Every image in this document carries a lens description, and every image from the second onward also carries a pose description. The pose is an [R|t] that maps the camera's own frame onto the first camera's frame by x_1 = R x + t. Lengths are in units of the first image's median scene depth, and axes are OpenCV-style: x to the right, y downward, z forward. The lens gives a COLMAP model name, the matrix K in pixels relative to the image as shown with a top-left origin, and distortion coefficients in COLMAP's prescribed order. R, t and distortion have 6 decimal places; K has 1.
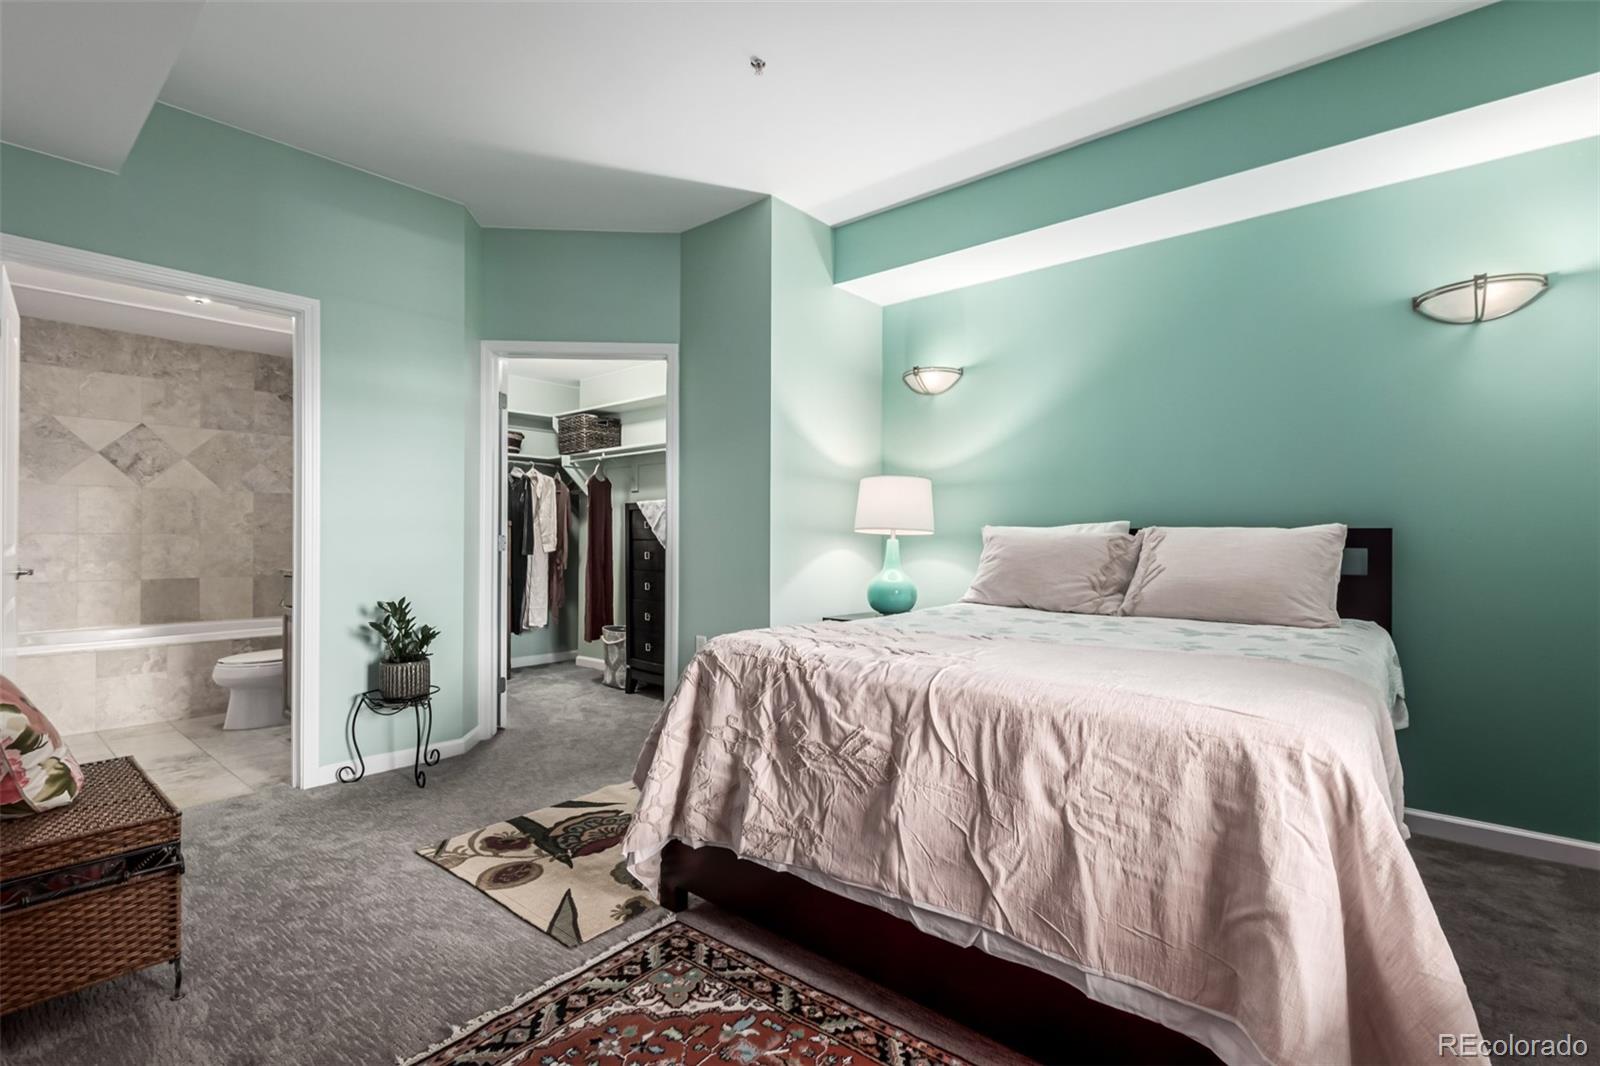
lens RADIAL K [[749.4, 0, 790.4], [0, 749.4, 534.5], [0, 0, 1]] dist [0.004471, -0.001624]
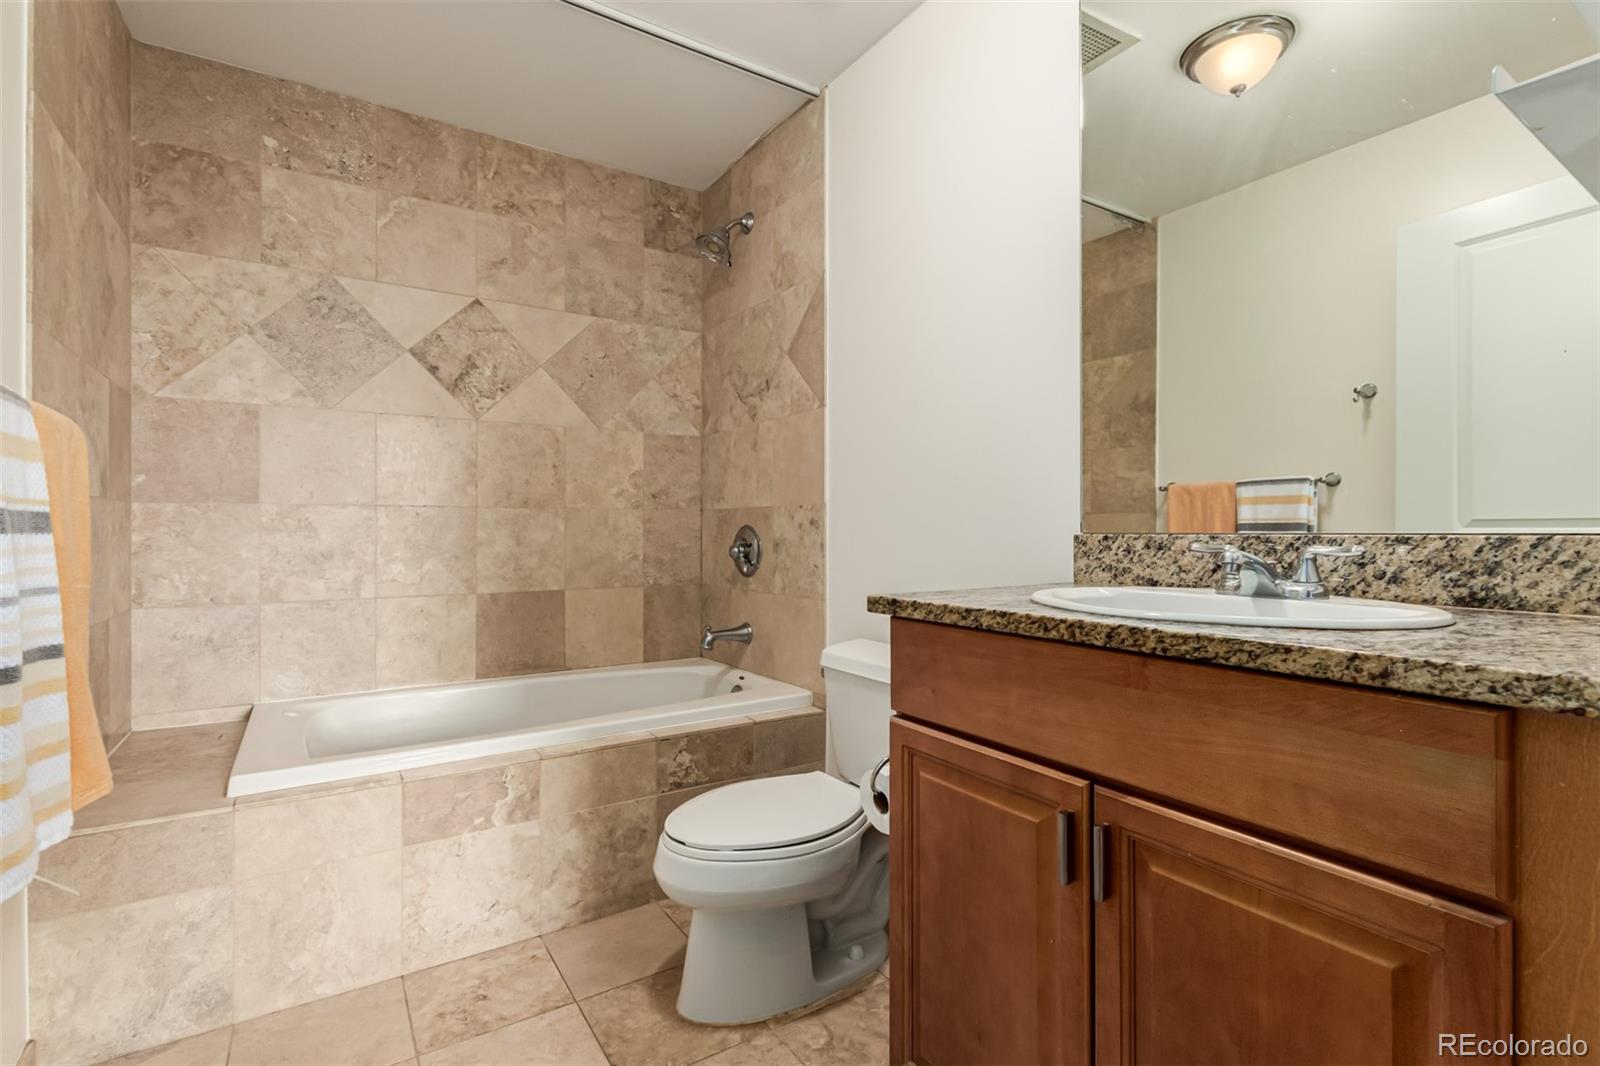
lens RADIAL K [[749.4, 0, 795.7], [0, 749.4, 528.4], [0, 0, 1]] dist [0.004471, -0.001624]
pose [[0.961663, -0.002899, -0.274218, -0.499900], [0.003751, 0.999990, 0.002583, 0.013265], [0.274208, -0.003512, 0.961664, 0.550111]]
